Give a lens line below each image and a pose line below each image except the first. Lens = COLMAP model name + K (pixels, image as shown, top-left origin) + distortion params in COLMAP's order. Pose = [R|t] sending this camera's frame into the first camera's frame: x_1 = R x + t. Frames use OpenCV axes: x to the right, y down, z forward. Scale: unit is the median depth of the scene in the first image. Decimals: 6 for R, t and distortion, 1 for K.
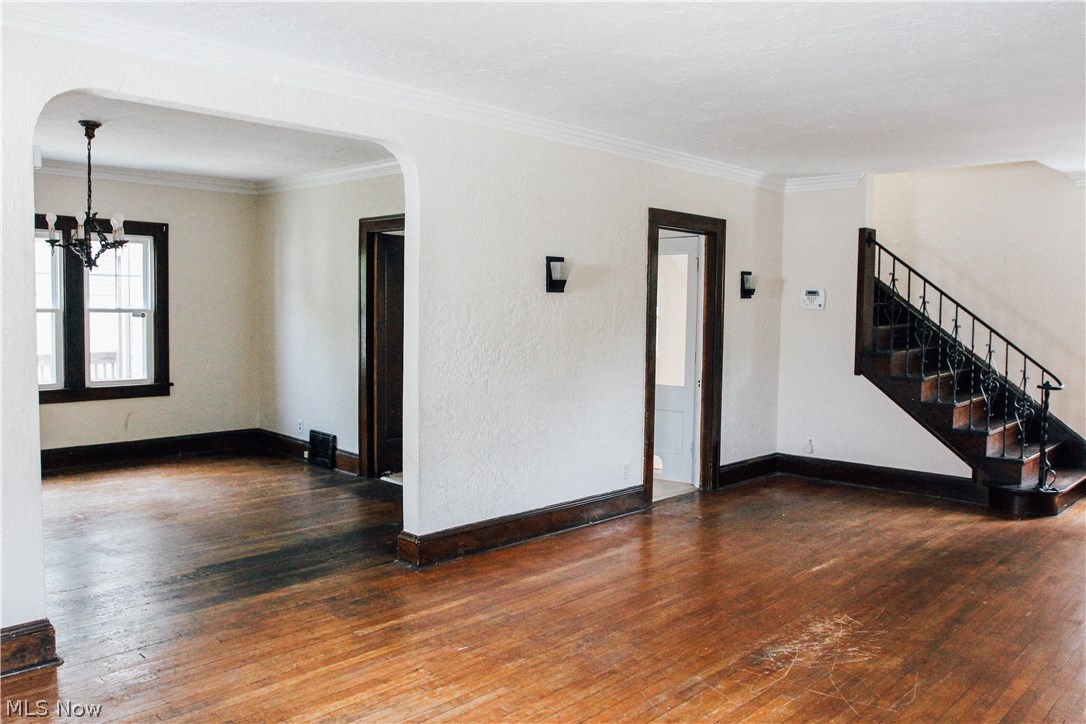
lens RADIAL K [[853.7, 0, 543.0], [0, 853.7, 362.0], [0, 0, 1]] dist [-0.046469, -0.000573]
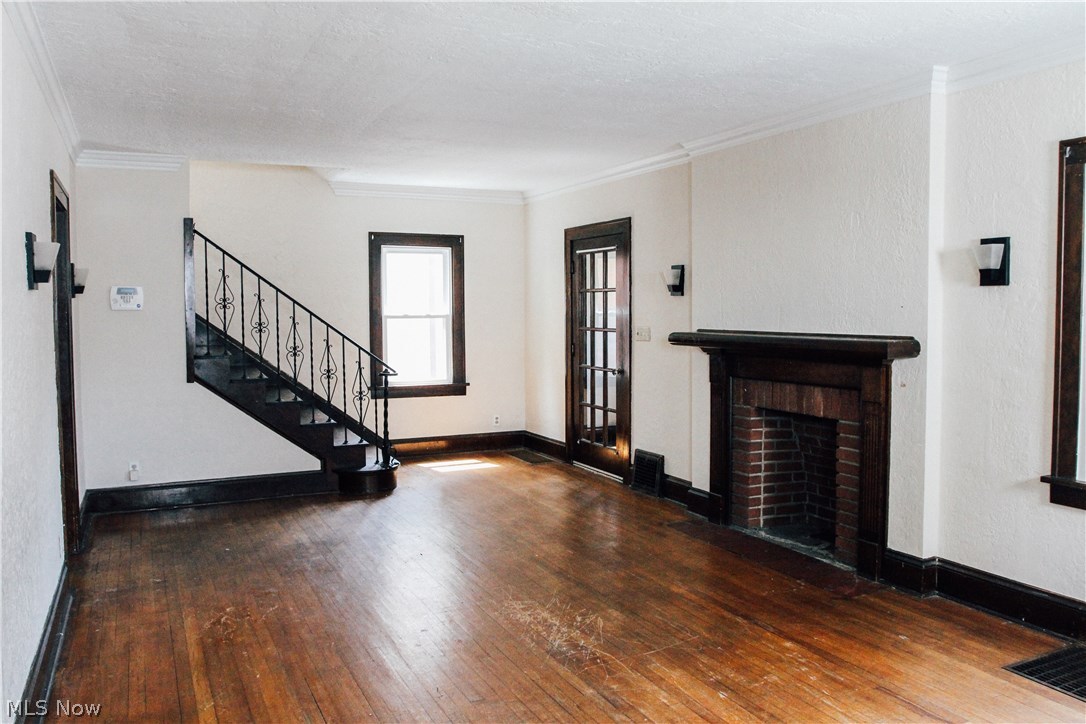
lens RADIAL K [[865.1, 0, 571.7], [0, 865.1, 359.1], [0, 0, 1]] dist [-0.107166, 0.075277]
pose [[0.332952, -0.068635, 0.940442, -0.641653], [0.071822, 0.996296, 0.047284, -0.043458], [-0.940204, 0.051801, 0.336649, 0.616356]]
